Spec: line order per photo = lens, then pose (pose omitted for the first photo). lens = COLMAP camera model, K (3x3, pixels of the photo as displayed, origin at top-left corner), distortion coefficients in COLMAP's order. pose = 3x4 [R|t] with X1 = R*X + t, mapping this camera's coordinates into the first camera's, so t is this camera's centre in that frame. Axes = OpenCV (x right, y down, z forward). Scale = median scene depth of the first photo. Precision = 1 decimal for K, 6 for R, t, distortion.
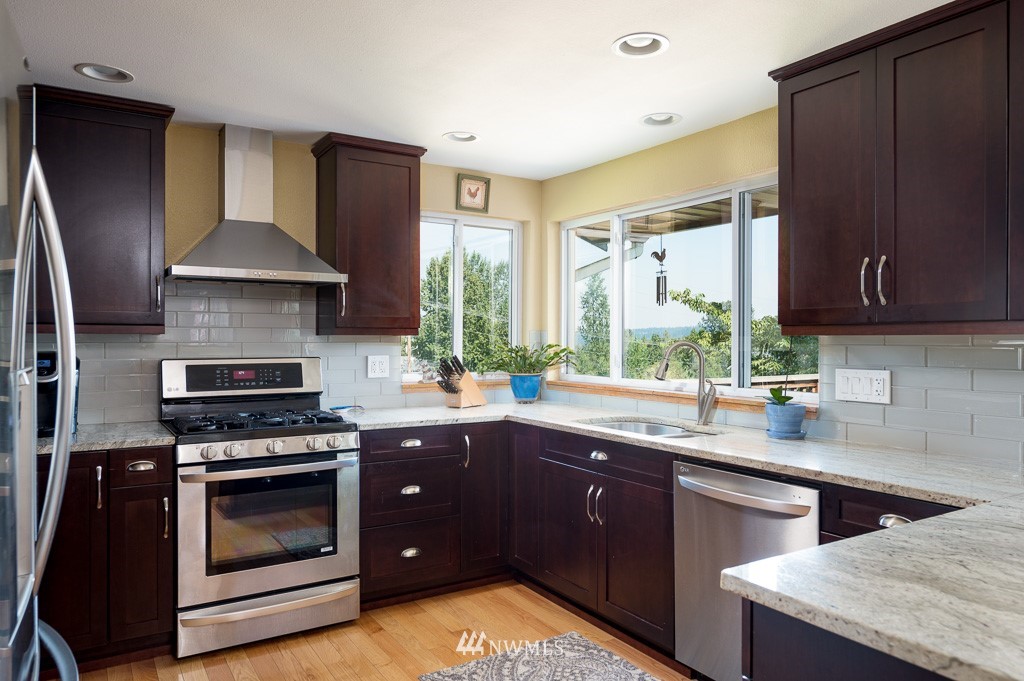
lens RADIAL K [[703.3, 0, 514.5], [0, 703.3, 331.4], [0, 0, 1]] dist [-0.055075, 0.044079]
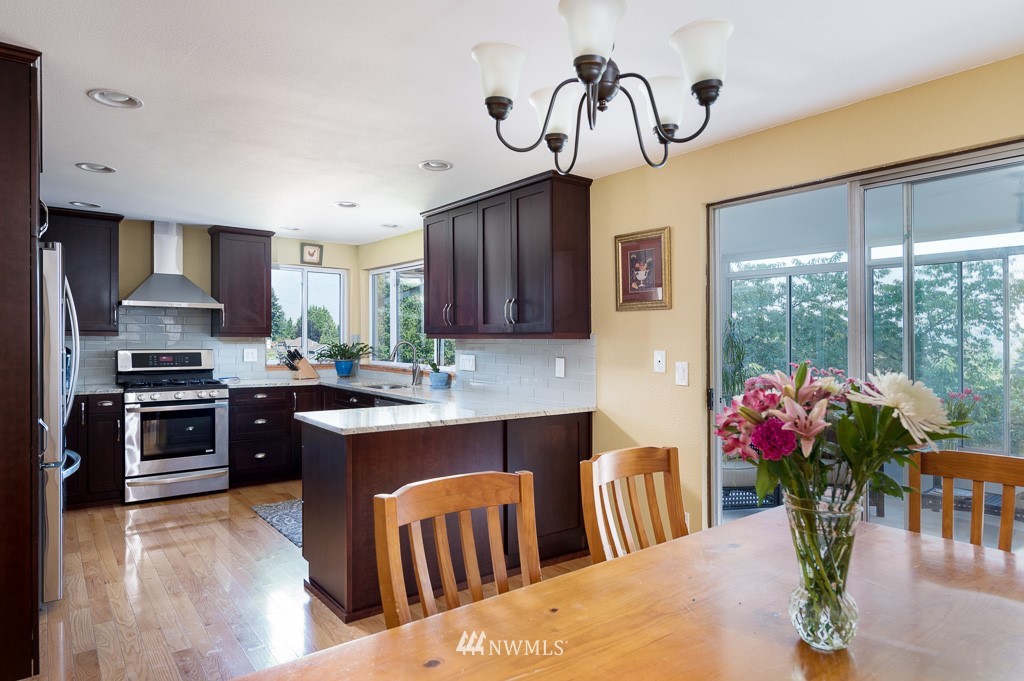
lens RADIAL K [[610.5, 0, 512.0], [0, 610.5, 340.5], [0, 0, 1]] dist [-0.023590, 0.000068]
pose [[0.995170, 0.004972, 0.098043, 0.362096], [-0.006217, 0.999904, 0.012404, -0.010447], [-0.097972, -0.012954, 0.995105, -0.669013]]
